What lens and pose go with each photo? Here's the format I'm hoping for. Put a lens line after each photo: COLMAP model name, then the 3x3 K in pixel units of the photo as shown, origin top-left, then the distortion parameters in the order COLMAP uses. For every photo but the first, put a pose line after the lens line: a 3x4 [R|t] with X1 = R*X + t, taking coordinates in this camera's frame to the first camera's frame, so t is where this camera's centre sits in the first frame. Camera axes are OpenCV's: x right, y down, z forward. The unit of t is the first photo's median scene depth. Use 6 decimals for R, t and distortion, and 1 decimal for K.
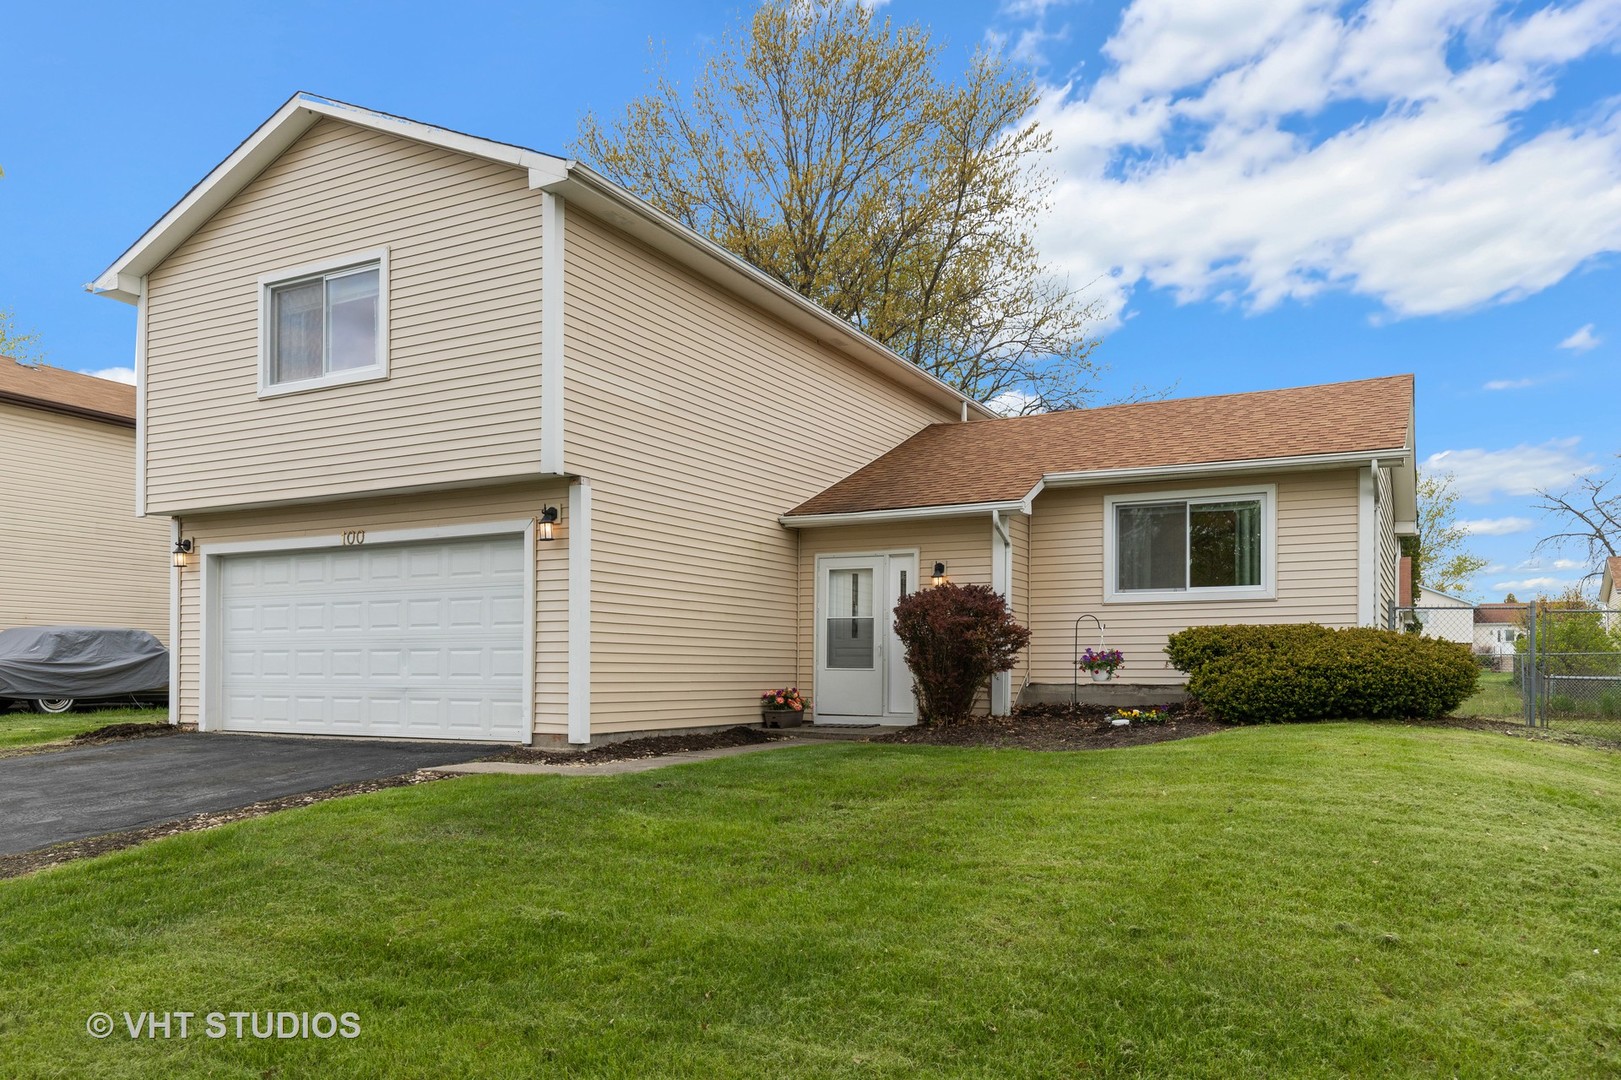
lens RADIAL K [[1150.9, 0, 809.8], [0, 1150.9, 540.6], [0, 0, 1]] dist [0.002250, 0.005233]
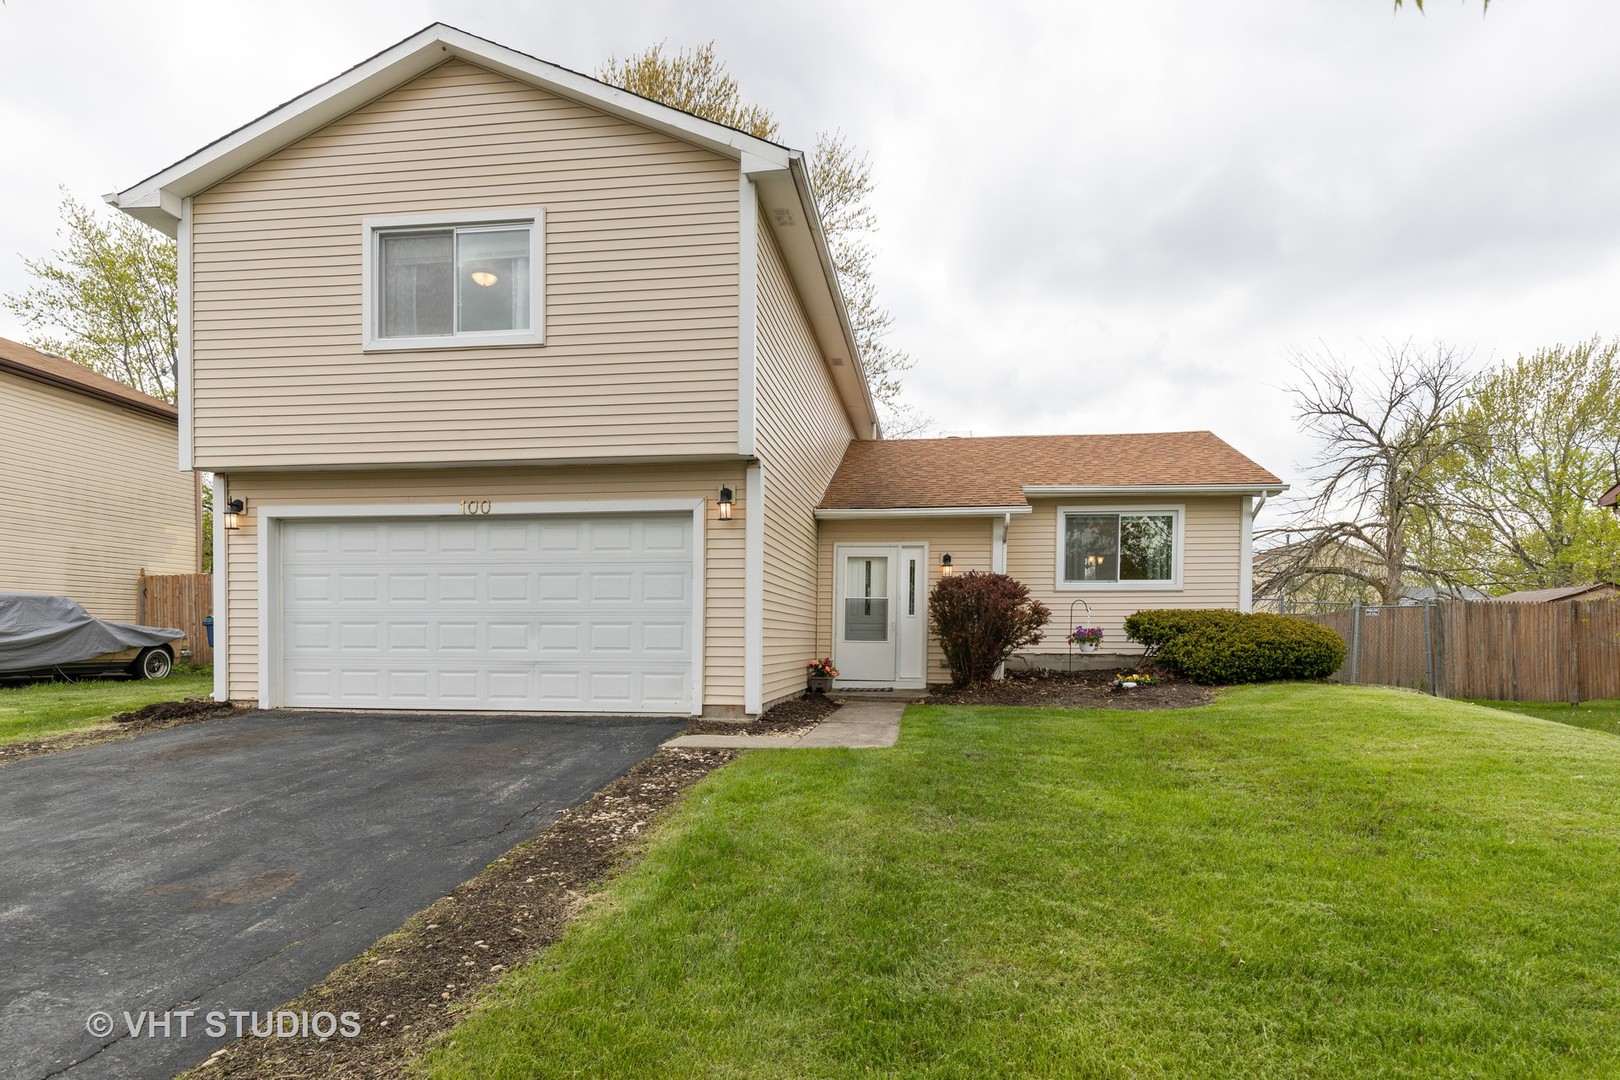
lens RADIAL K [[885.0, 0, 815.2], [0, 885.0, 574.9], [0, 0, 1]] dist [0.003160, -0.000182]
pose [[0.936968, 0.027255, 0.348351, -0.370281], [-0.042213, 0.998481, 0.035420, 0.015189], [-0.346856, -0.047893, 0.936695, 0.192084]]
